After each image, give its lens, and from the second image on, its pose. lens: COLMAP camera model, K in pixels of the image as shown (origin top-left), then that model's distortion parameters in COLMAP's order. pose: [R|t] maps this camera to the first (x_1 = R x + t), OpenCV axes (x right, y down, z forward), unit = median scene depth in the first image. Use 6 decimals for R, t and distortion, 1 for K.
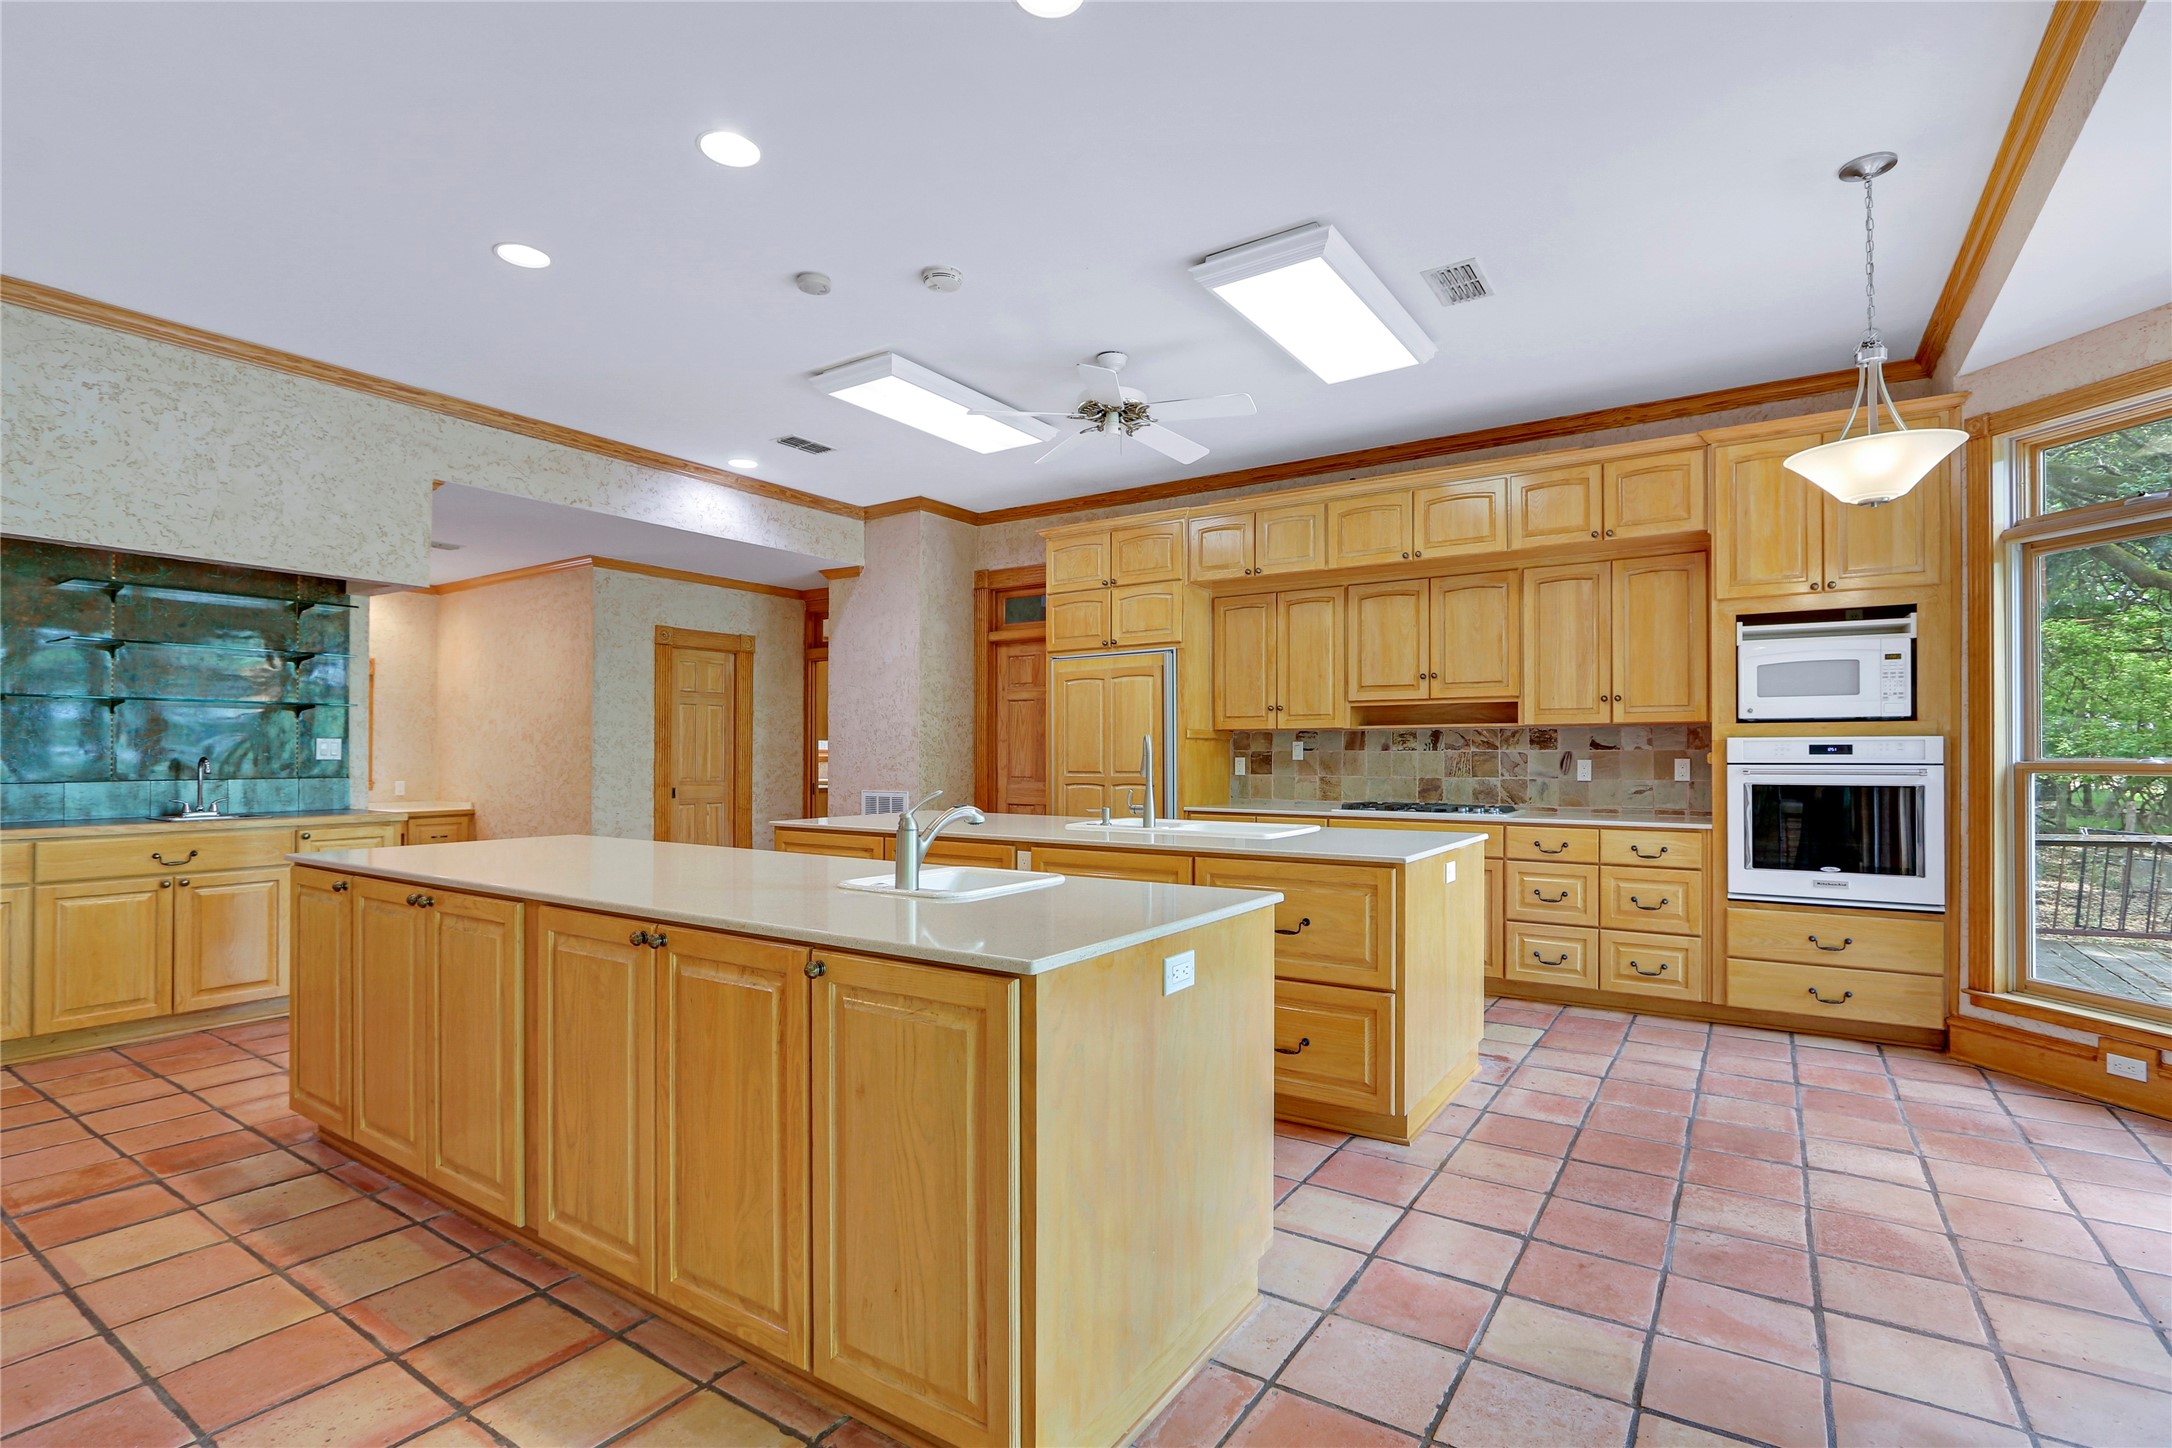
lens RADIAL K [[1017.3, 0, 1103.2], [0, 1017.3, 744.3], [0, 0, 1]] dist [-0.017075, 0.002401]
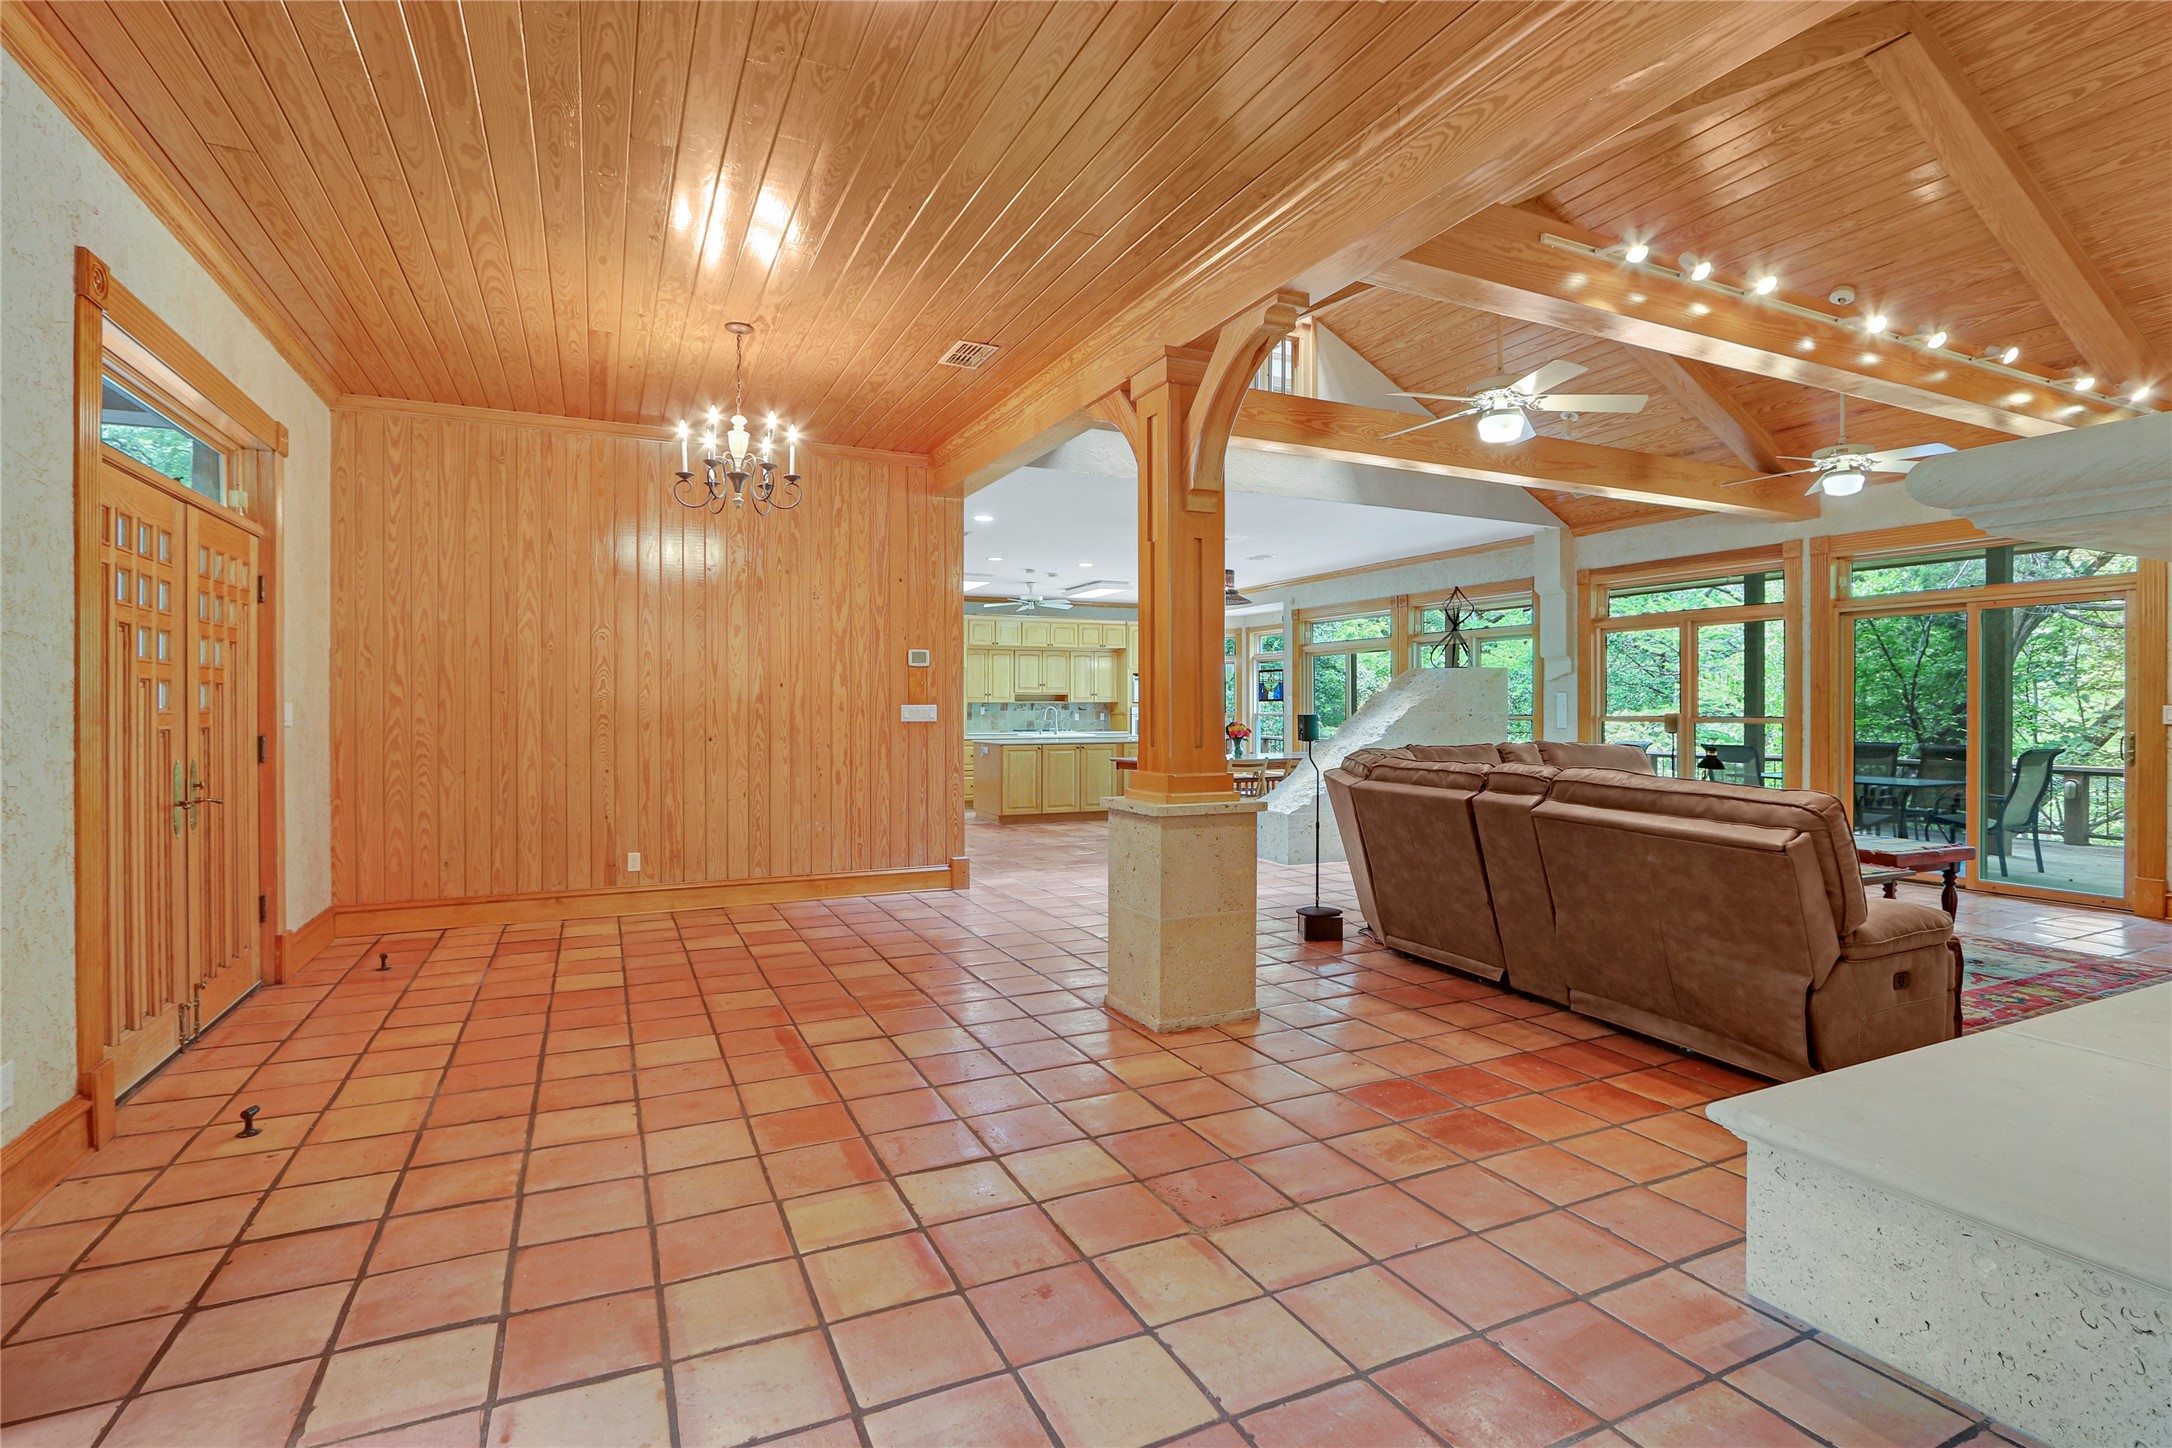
lens RADIAL K [[1017.3, 0, 1081.3], [0, 1017.3, 712.9], [0, 0, 1]] dist [-0.017075, 0.002401]
pose [[0.519165, -0.006090, 0.854652, -2.096973], [-0.005443, 0.999931, 0.010432, -0.018531], [-0.854656, -0.010068, 0.519096, -0.612770]]
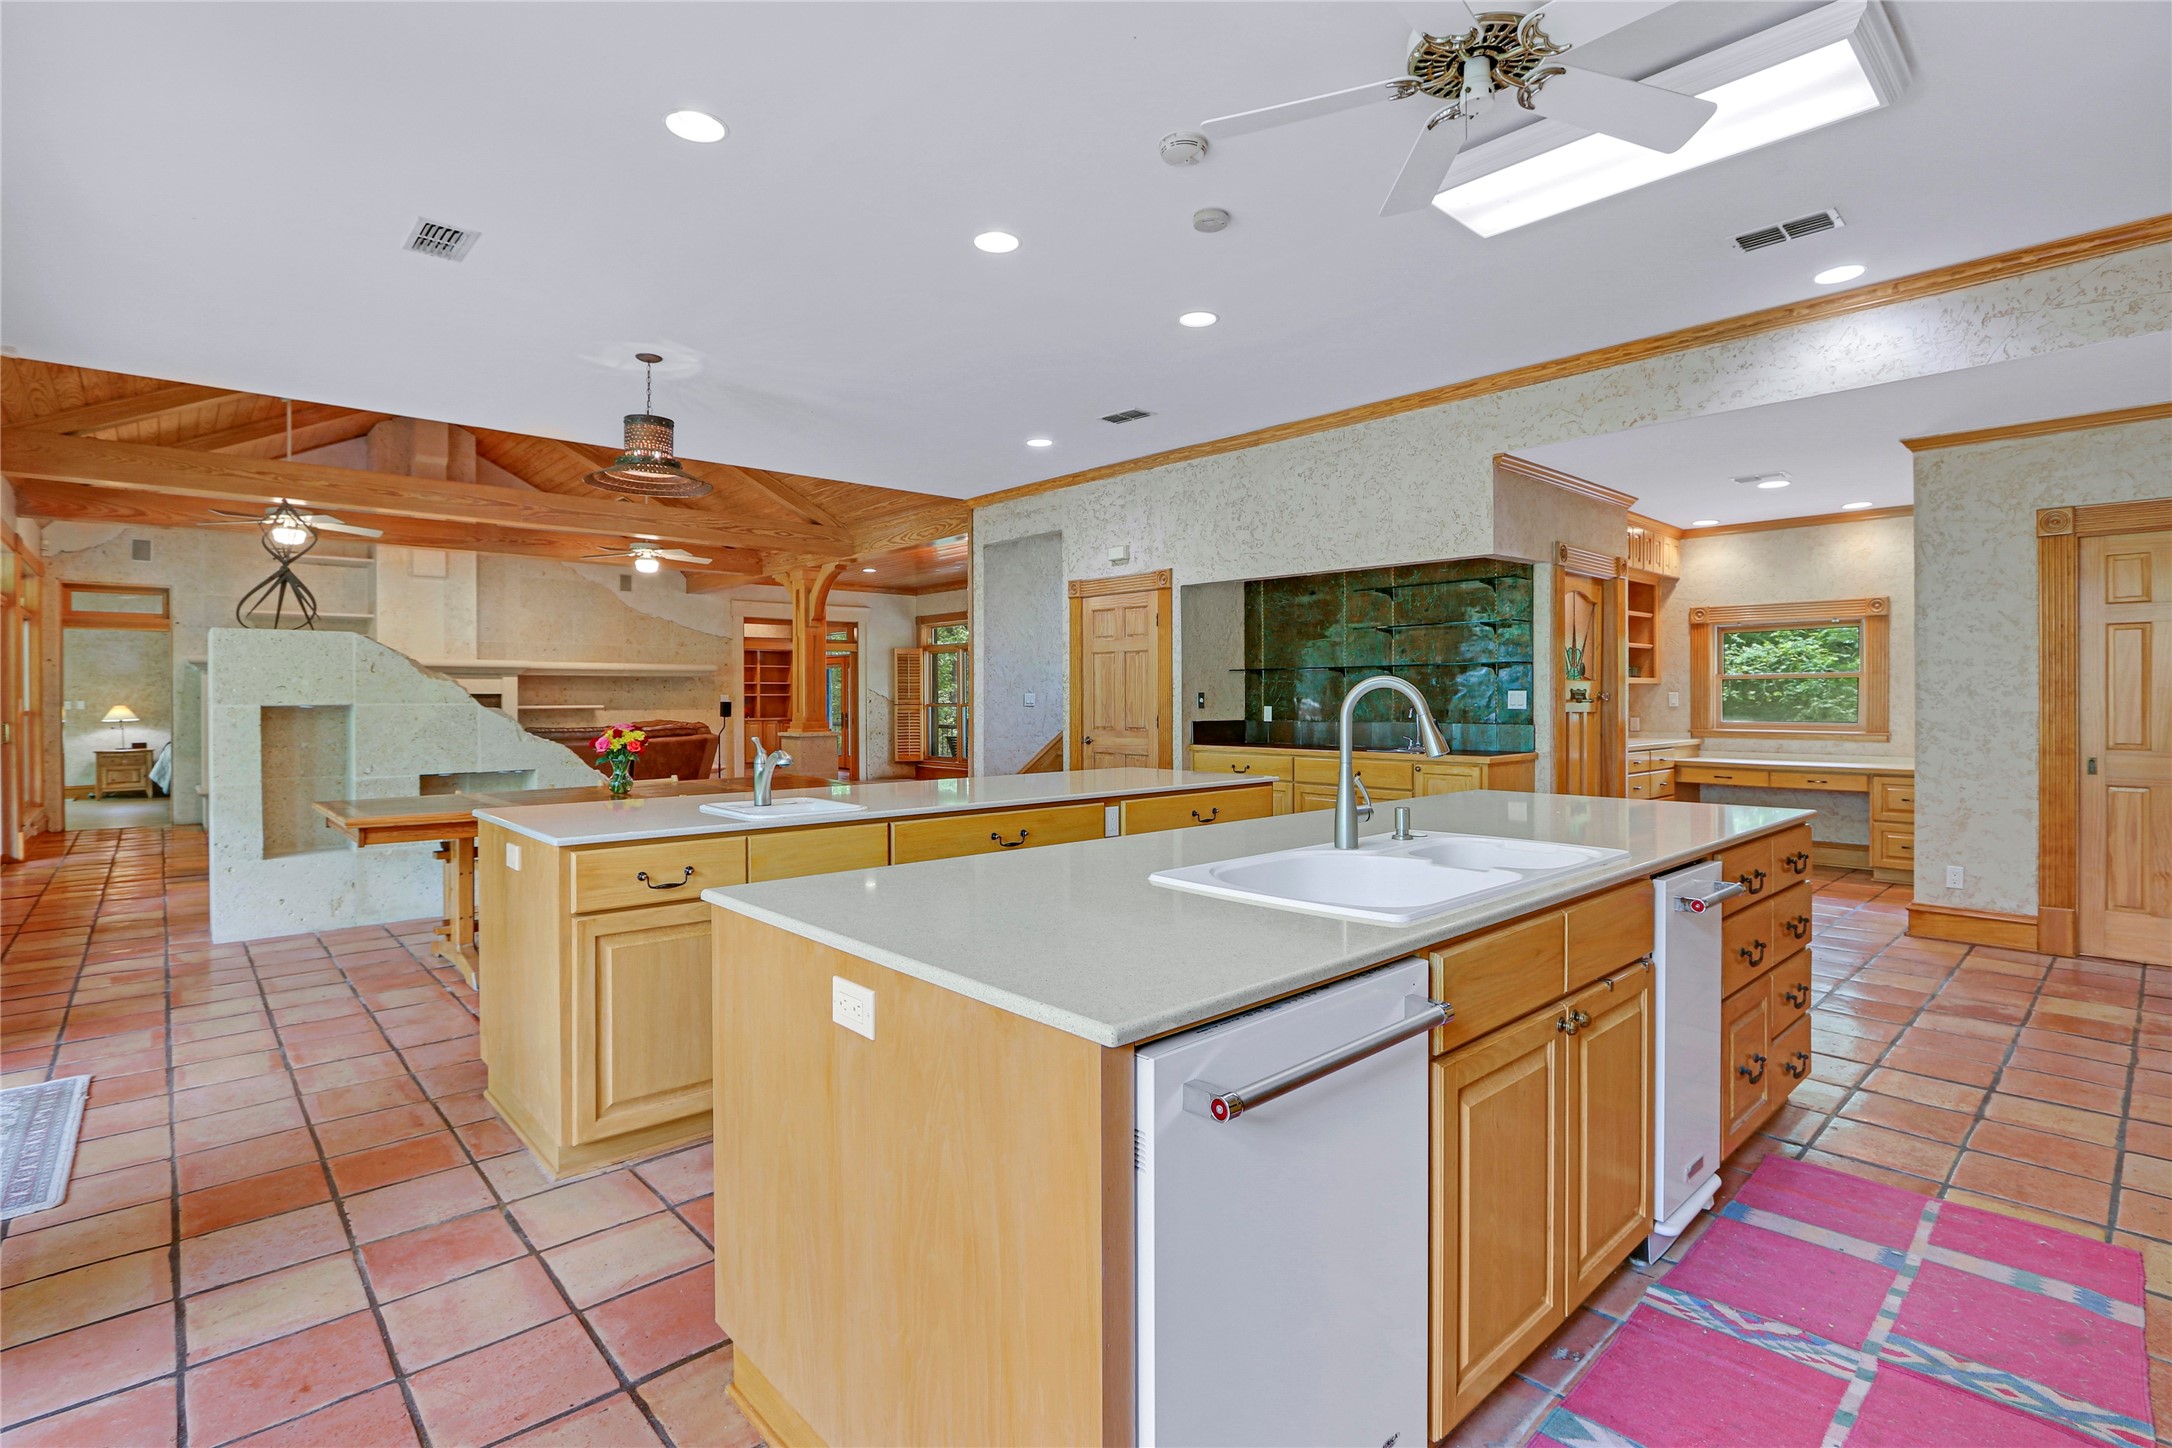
lens RADIAL K [[1017.3, 0, 1104.5], [0, 1017.3, 704.4], [0, 0, 1]] dist [-0.017075, 0.002401]
pose [[-0.233386, 0.005140, -0.972371, 0.627937], [0.010912, 0.999937, 0.002667, 0.001976], [0.972323, -0.009988, -0.233427, 1.041911]]
